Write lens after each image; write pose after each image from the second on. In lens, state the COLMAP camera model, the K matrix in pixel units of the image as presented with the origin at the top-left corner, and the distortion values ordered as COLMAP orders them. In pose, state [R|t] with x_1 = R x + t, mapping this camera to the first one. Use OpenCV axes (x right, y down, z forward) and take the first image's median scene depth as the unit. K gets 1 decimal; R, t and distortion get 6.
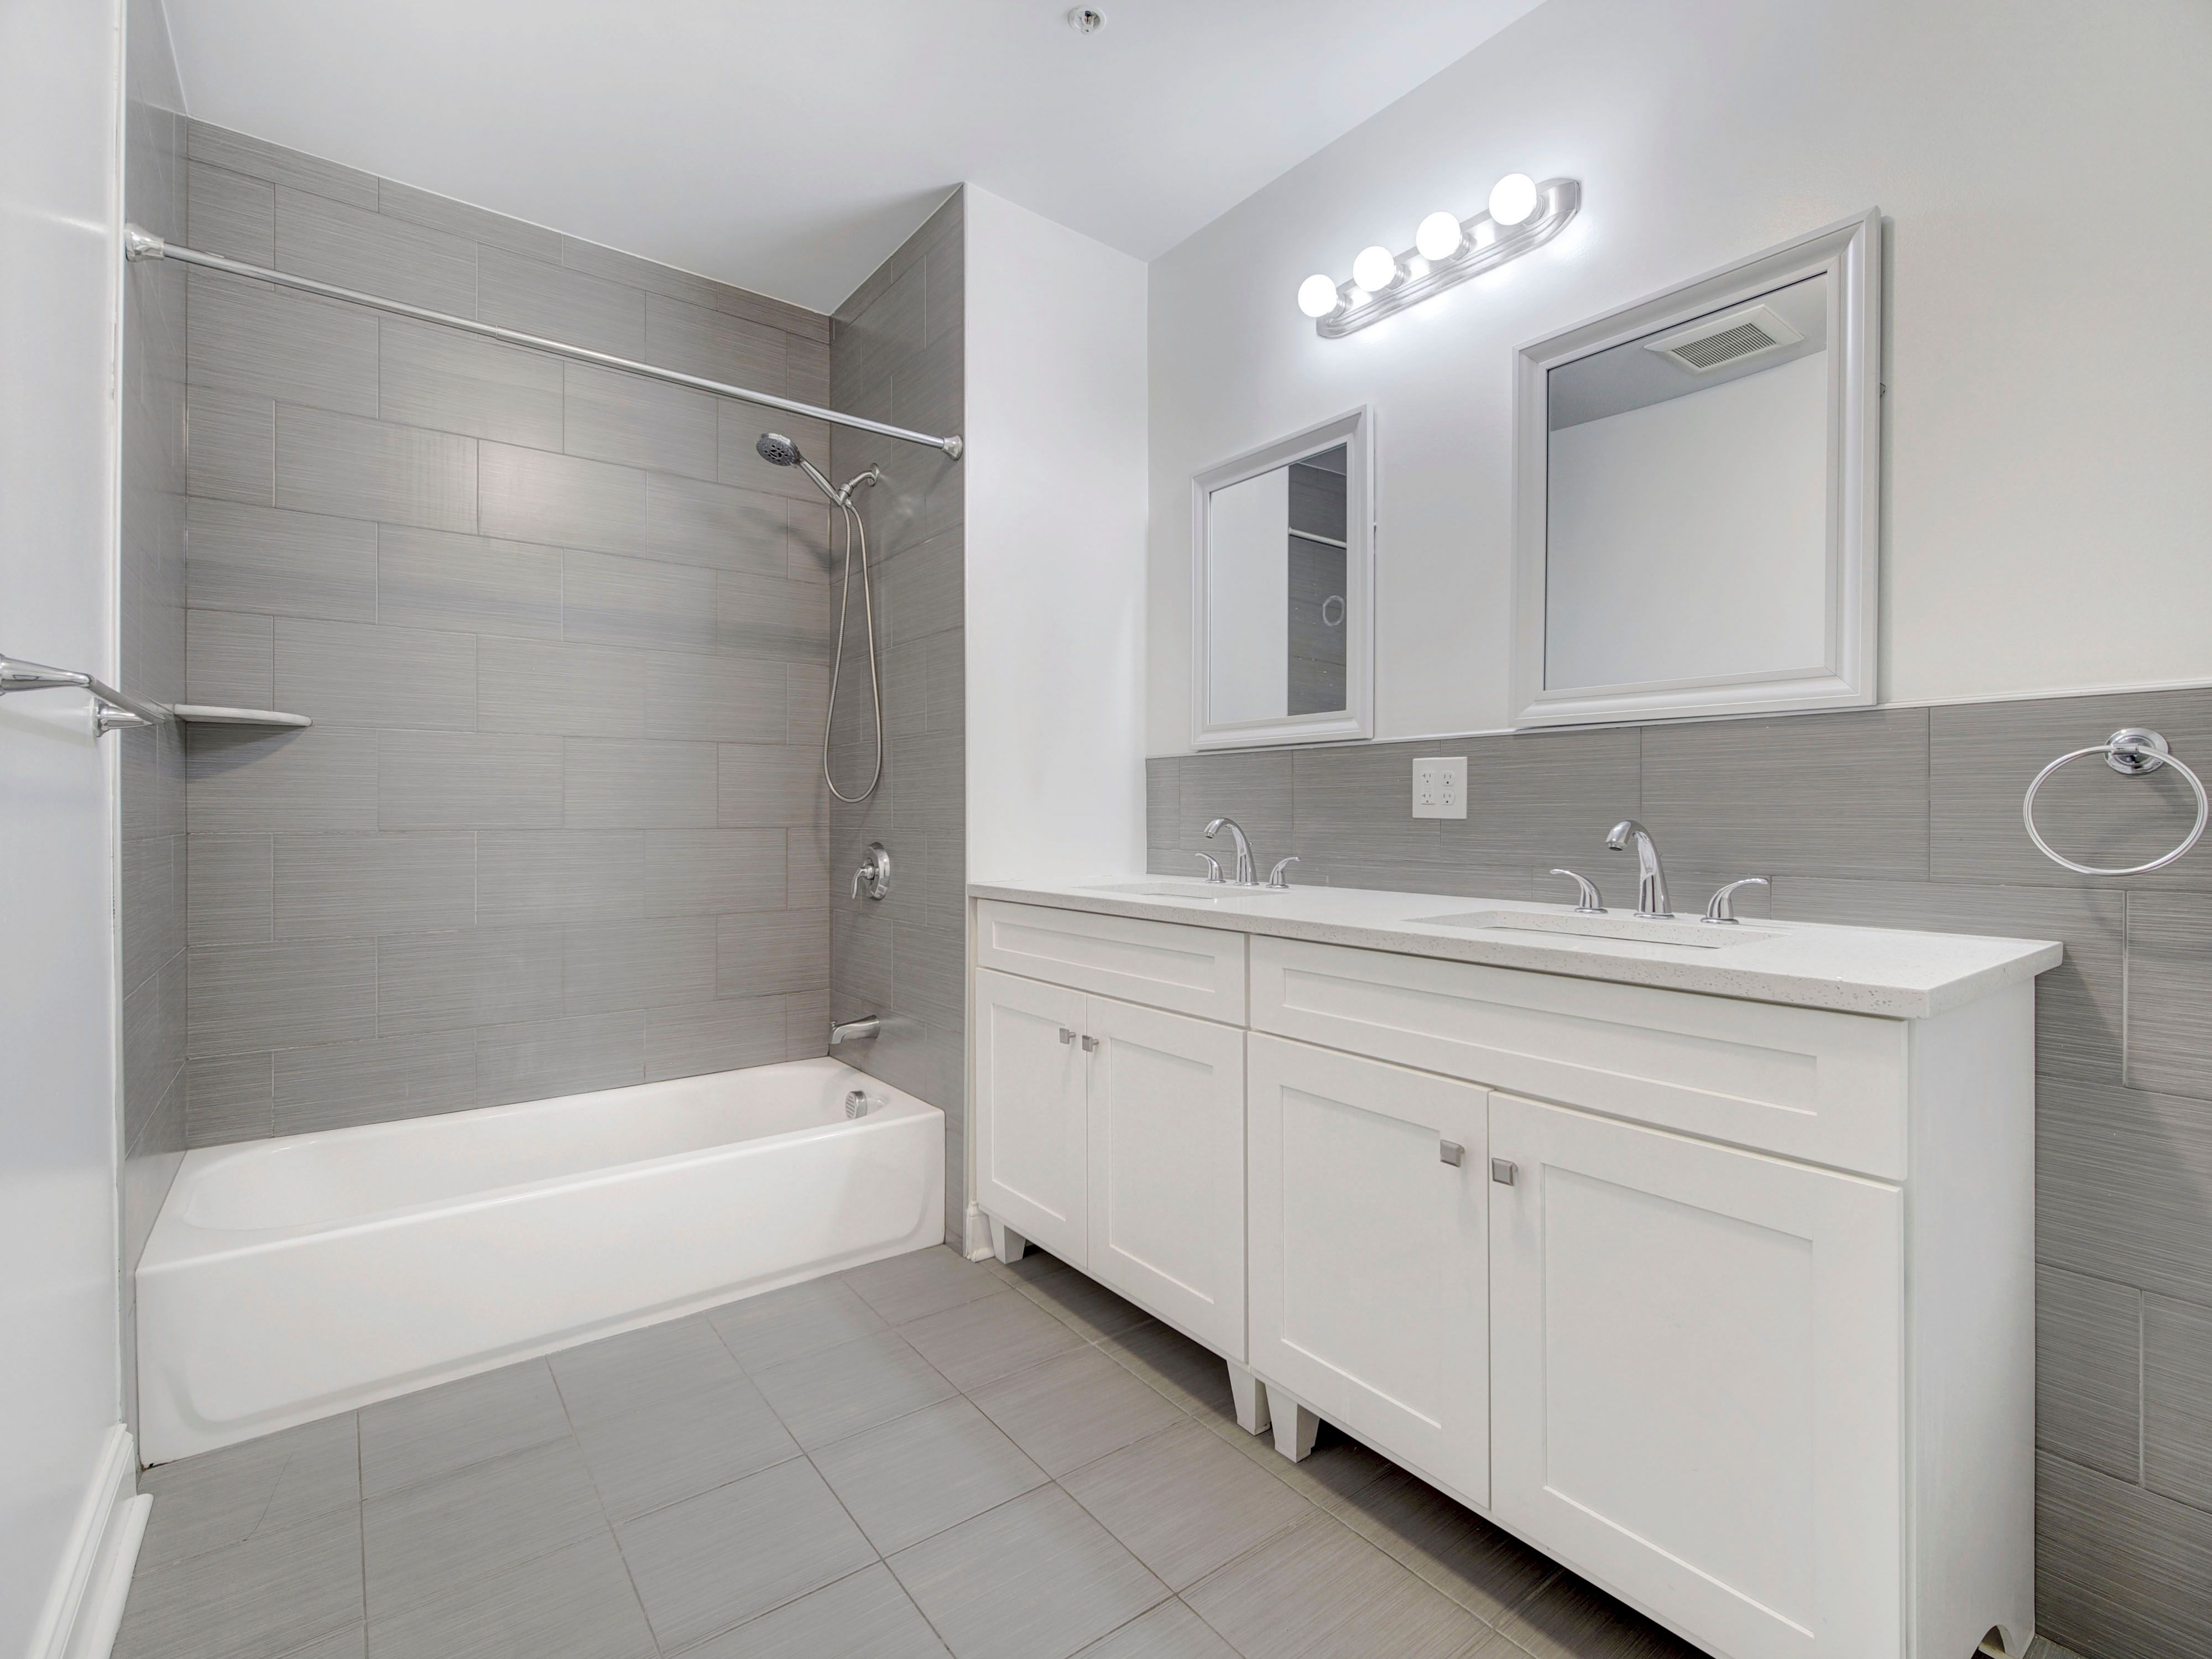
lens RADIAL K [[1014.9, 0, 1108.7], [0, 1014.9, 824.2], [0, 0, 1]] dist [-0.012194, -0.000746]
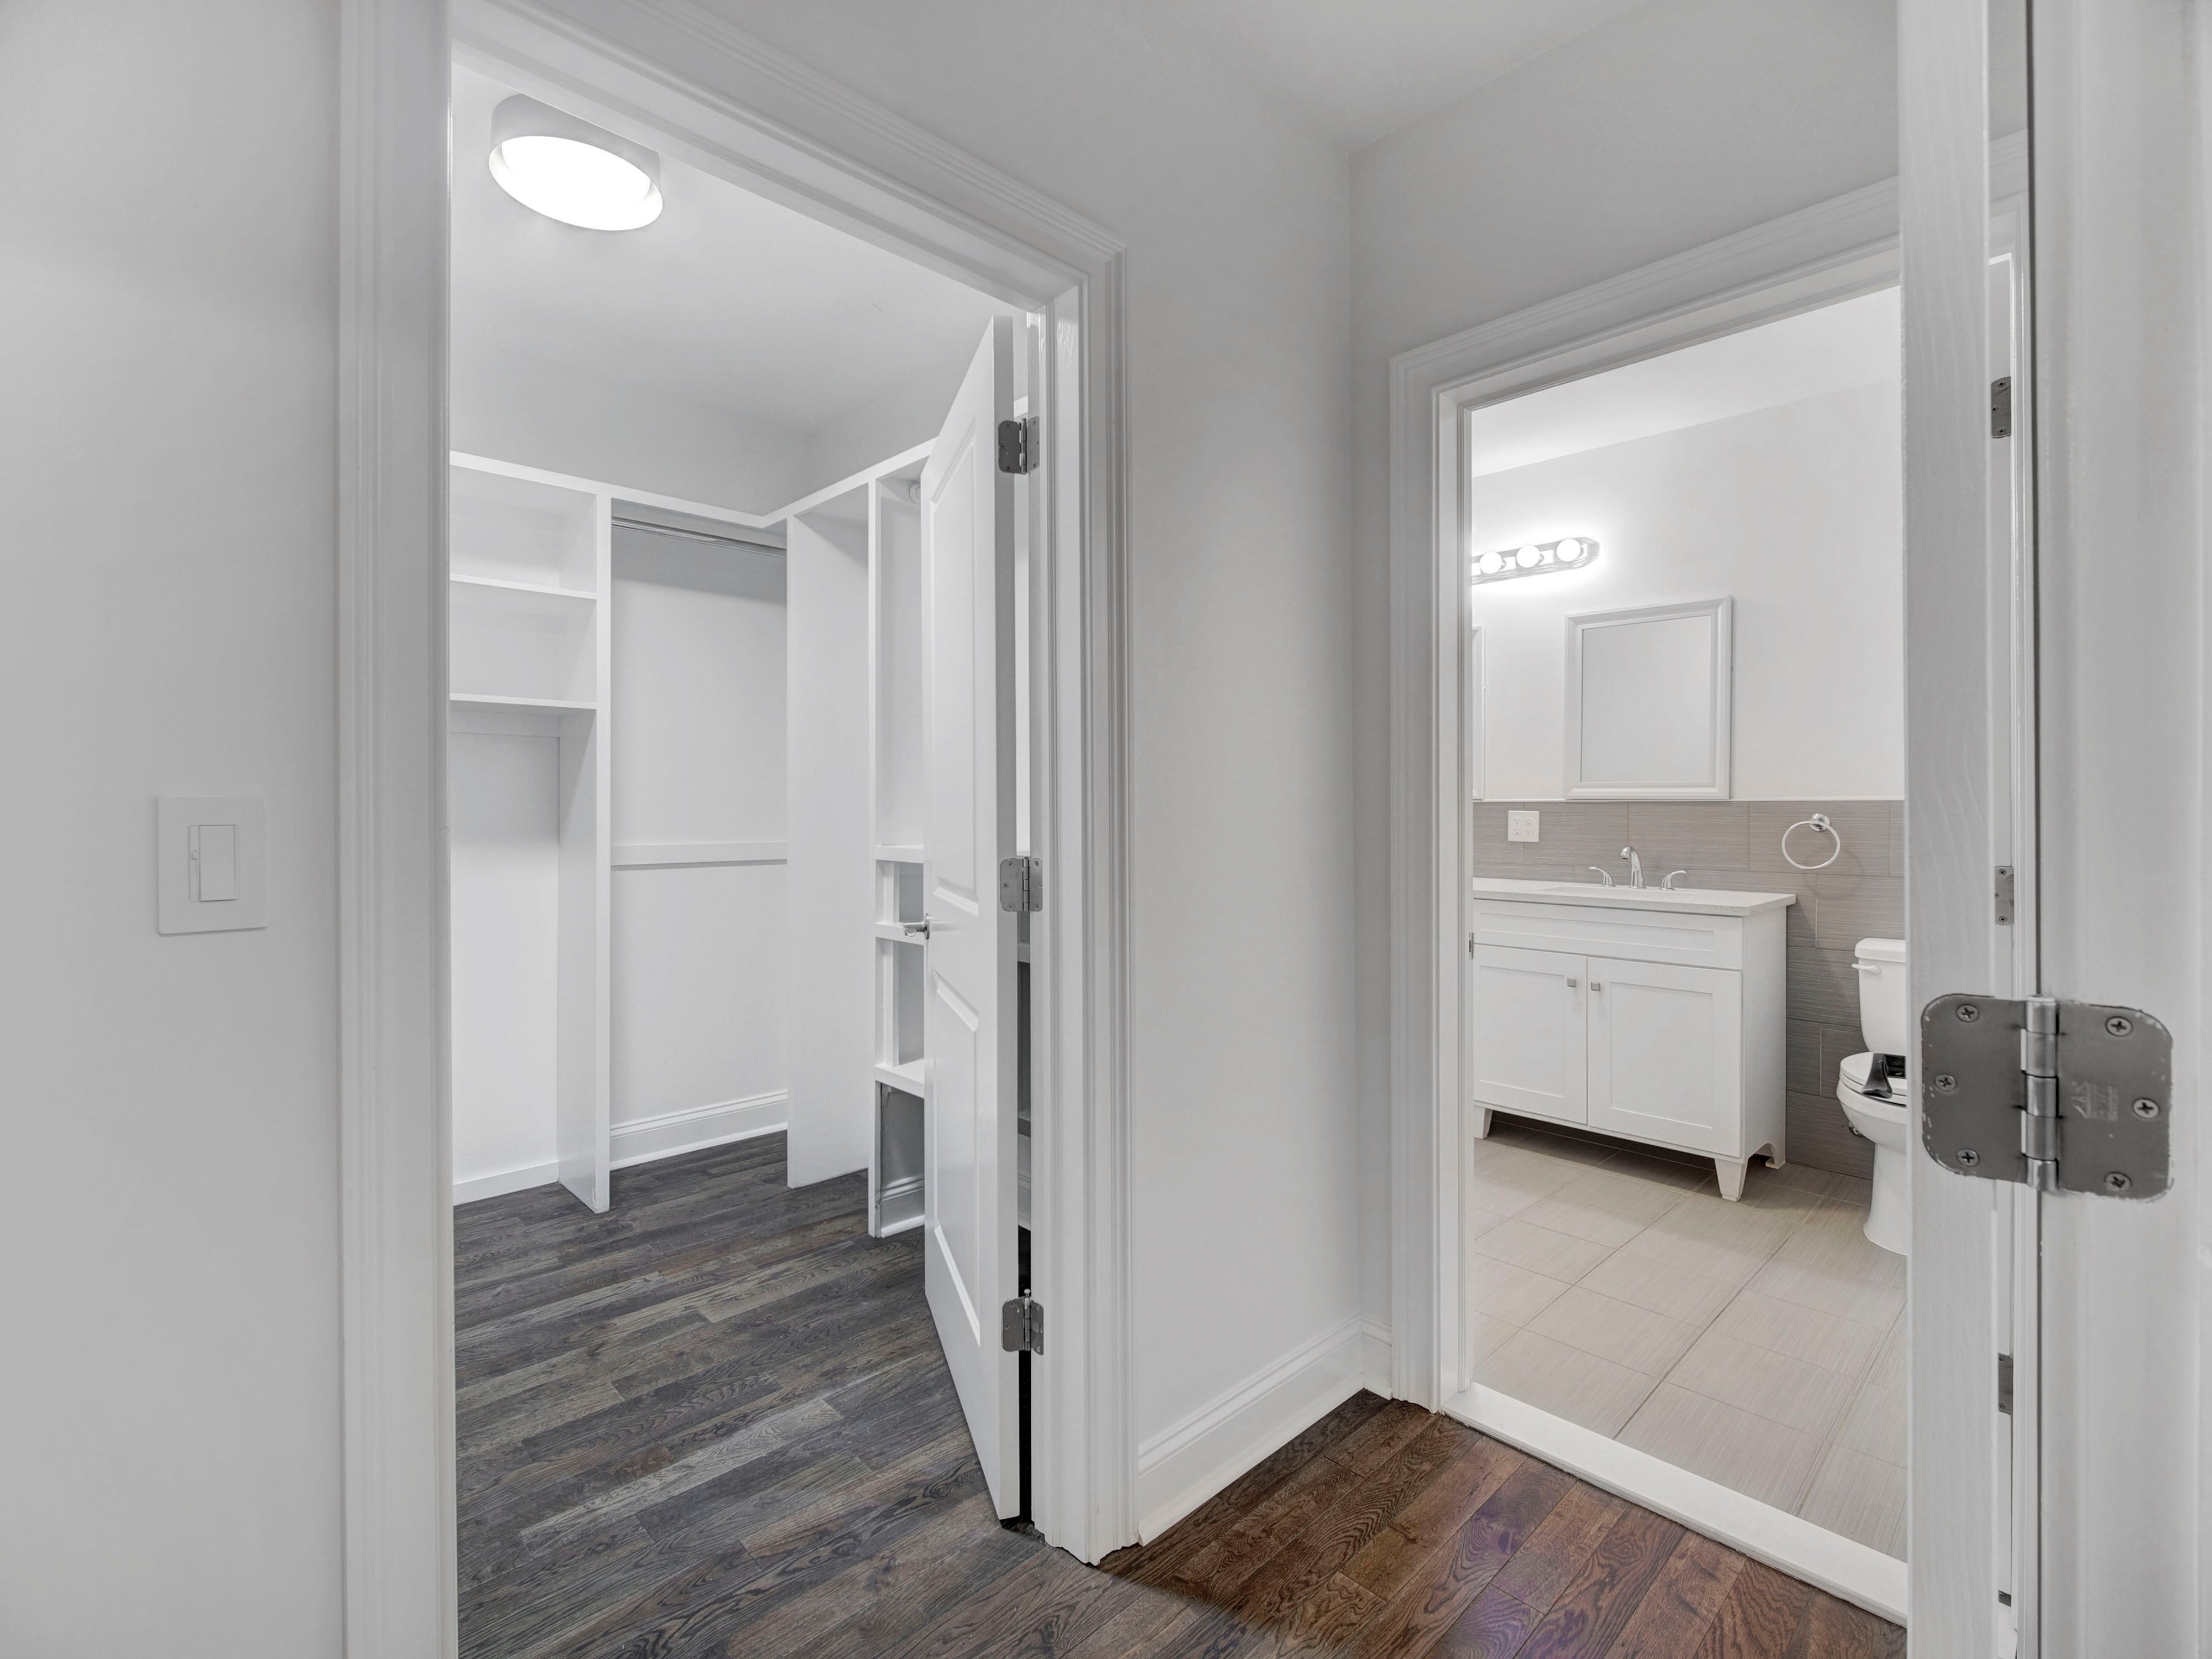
lens RADIAL K [[1014.9, 0, 1105.0], [0, 1014.9, 819.1], [0, 0, 1]] dist [-0.012194, -0.000746]
pose [[0.993437, -0.001168, 0.114379, -0.996932], [0.000943, 0.999998, 0.002016, -0.076220], [-0.114381, -0.001895, 0.993435, -1.229715]]
